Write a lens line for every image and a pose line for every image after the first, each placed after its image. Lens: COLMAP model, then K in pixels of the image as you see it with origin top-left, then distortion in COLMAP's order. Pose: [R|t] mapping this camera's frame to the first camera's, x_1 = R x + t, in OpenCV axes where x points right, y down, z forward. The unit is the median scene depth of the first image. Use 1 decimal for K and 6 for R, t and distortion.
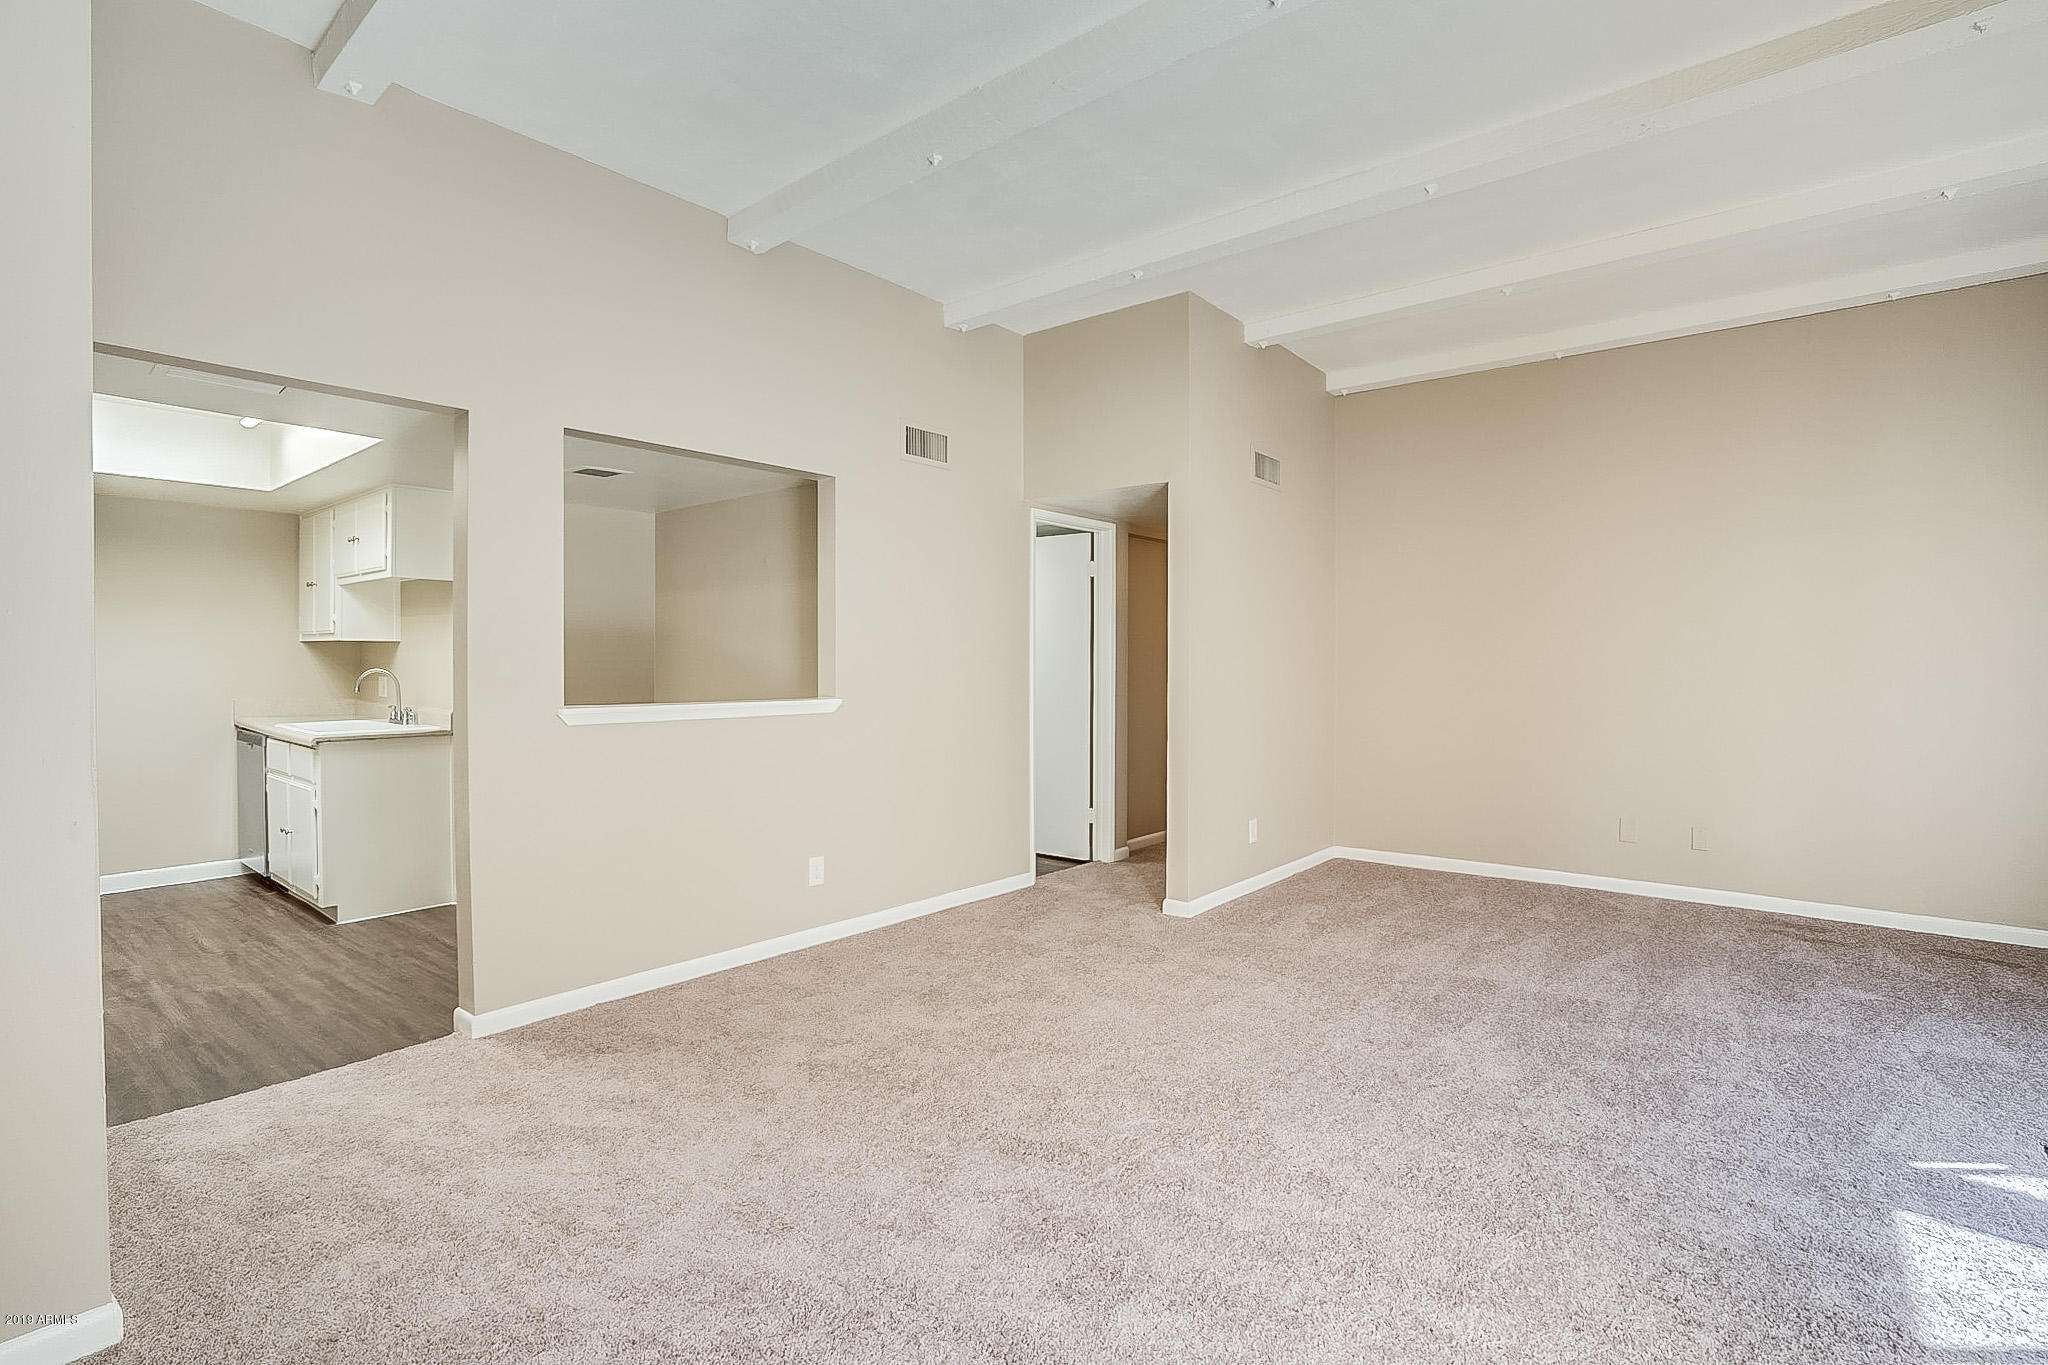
lens RADIAL K [[960.1, 0, 1028.1], [0, 960.1, 660.5], [0, 0, 1]] dist [-0.023775, 0.002210]
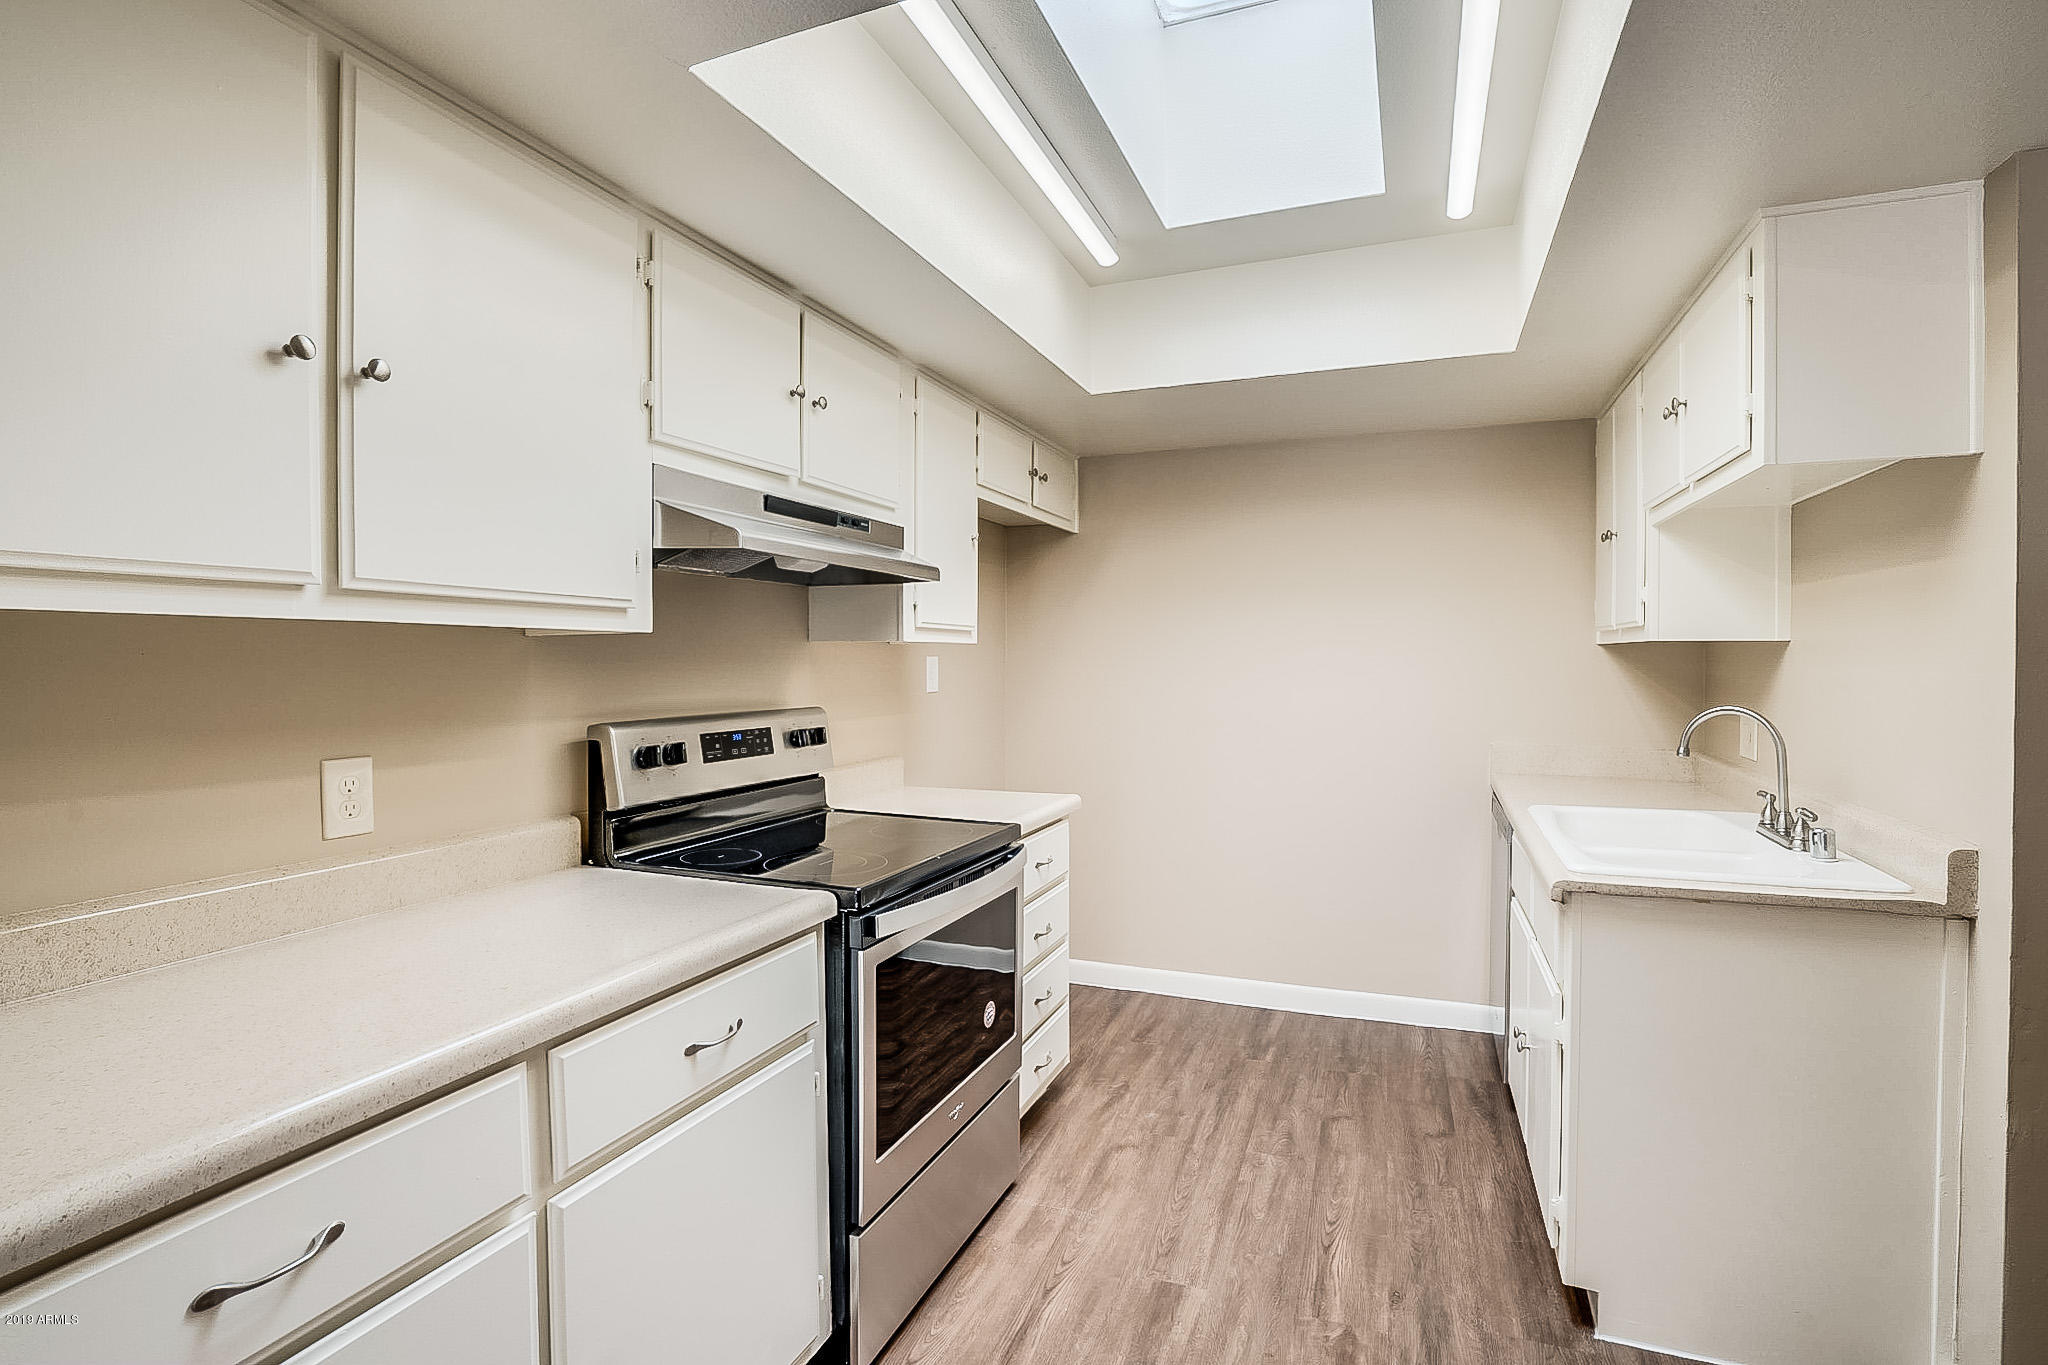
lens RADIAL K [[960.1, 0, 1025.8], [0, 960.1, 670.9], [0, 0, 1]] dist [-0.023775, 0.002210]
pose [[0.301144, 0.012196, -0.953501, -0.364071], [-0.008424, 0.999913, 0.010129, -0.008324], [0.953541, 0.004982, 0.301221, 0.553757]]
